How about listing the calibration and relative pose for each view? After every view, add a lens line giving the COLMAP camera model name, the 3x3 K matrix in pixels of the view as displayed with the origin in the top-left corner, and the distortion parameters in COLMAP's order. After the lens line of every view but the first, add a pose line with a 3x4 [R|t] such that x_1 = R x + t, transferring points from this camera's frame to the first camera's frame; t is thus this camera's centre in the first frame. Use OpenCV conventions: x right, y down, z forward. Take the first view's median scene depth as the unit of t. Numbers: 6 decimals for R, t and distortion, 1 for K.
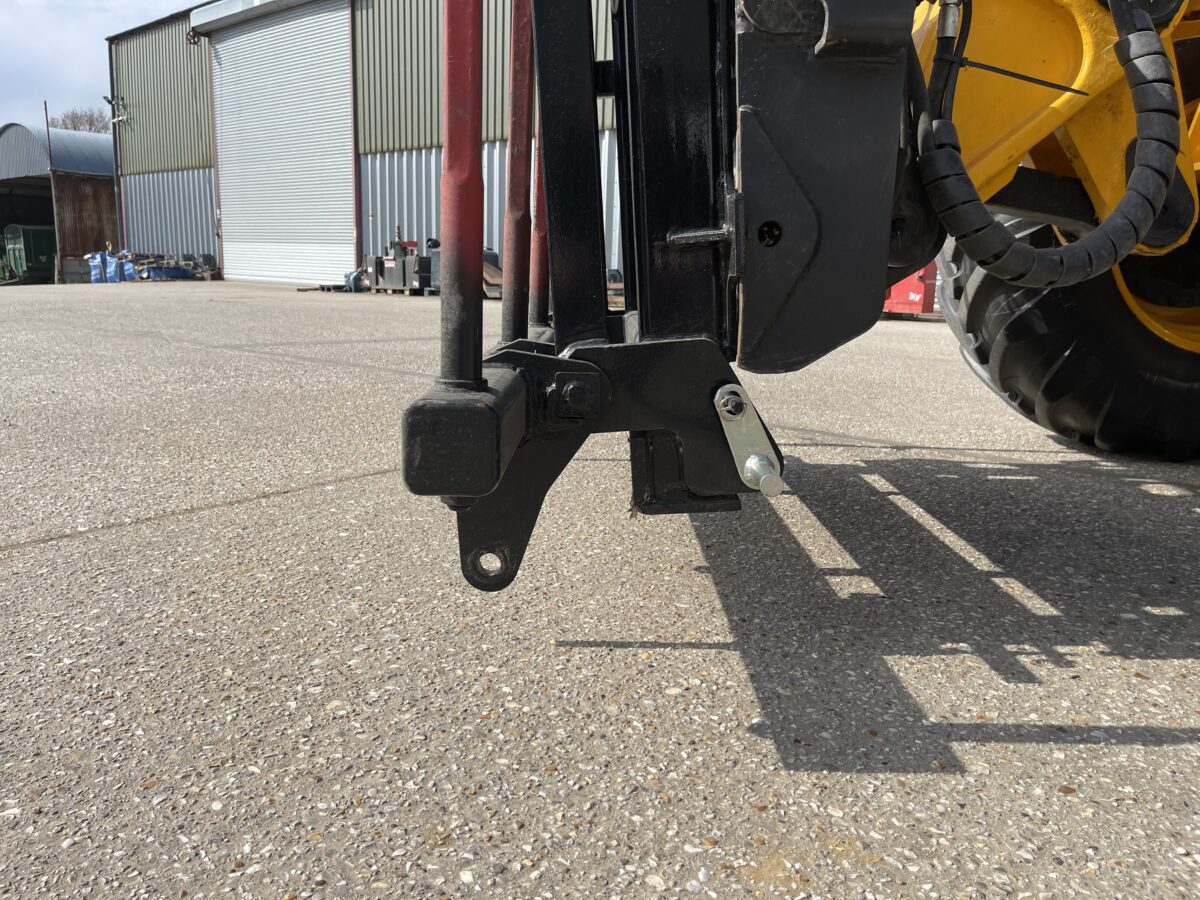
lens RADIAL K [[913.5, 0, 608.9], [0, 913.5, 454.5], [0, 0, 1]] dist [0.083376, -0.106237]
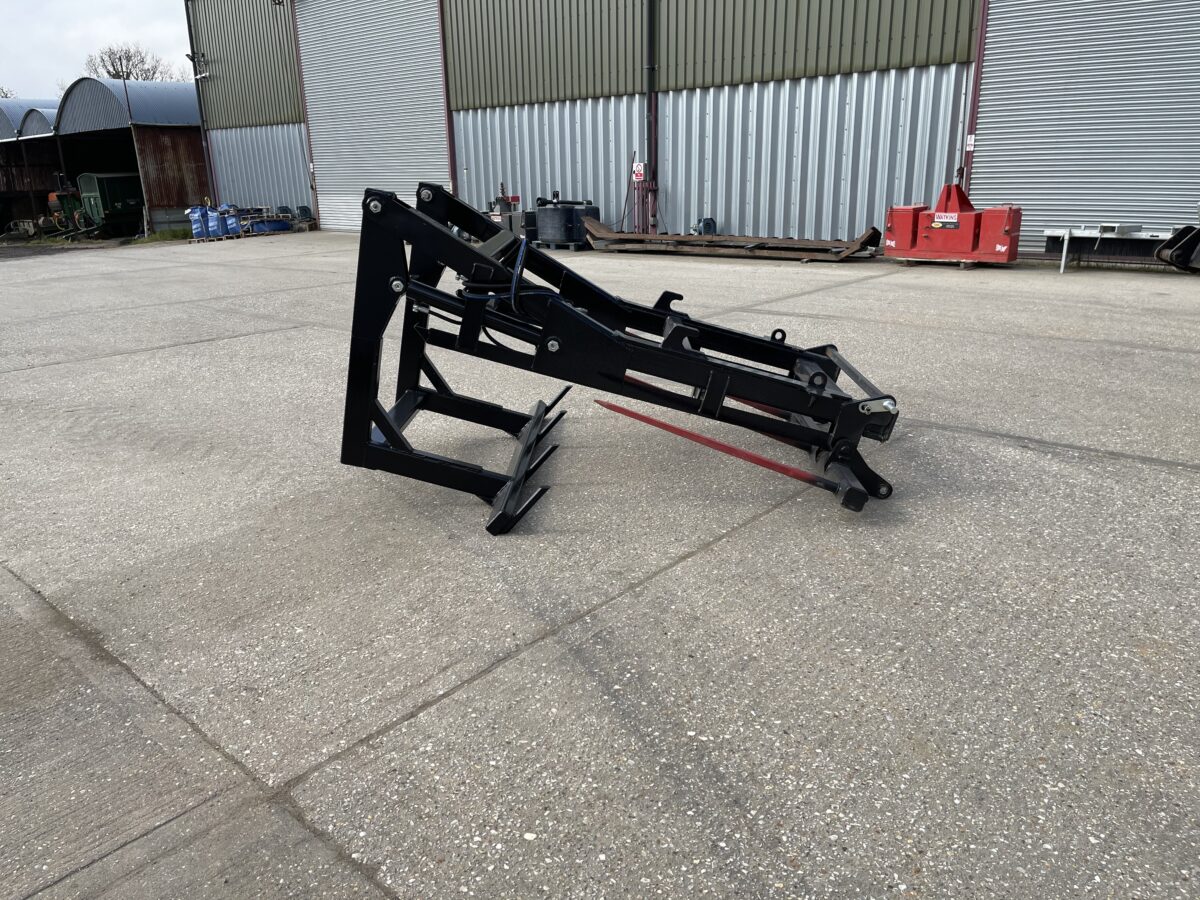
lens RADIAL K [[913.5, 0, 598.2], [0, 913.5, 454.4], [0, 0, 1]] dist [0.083376, -0.106237]
pose [[0.998321, -0.041700, -0.040205, -0.077188], [0.045706, 0.993472, 0.104515, -0.033558], [0.035584, -0.106177, 0.993710, -0.111297]]
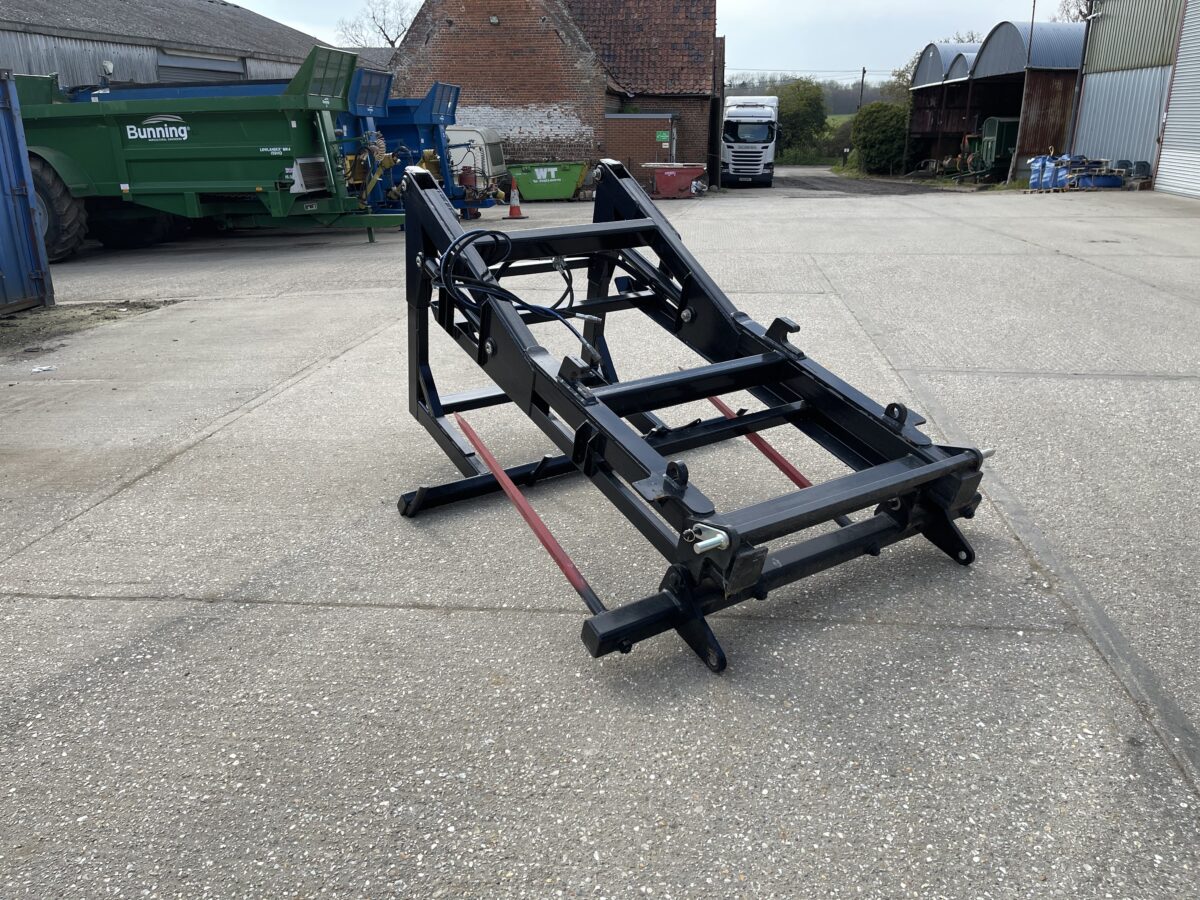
lens RADIAL K [[913.5, 0, 599.6], [0, 913.5, 439.2], [0, 0, 1]] dist [0.083376, -0.106237]
pose [[0.562471, 0.244321, -0.789894, 0.085603], [-0.146685, 0.969676, 0.195476, -0.060416], [0.813701, 0.005916, 0.581254, 0.012179]]
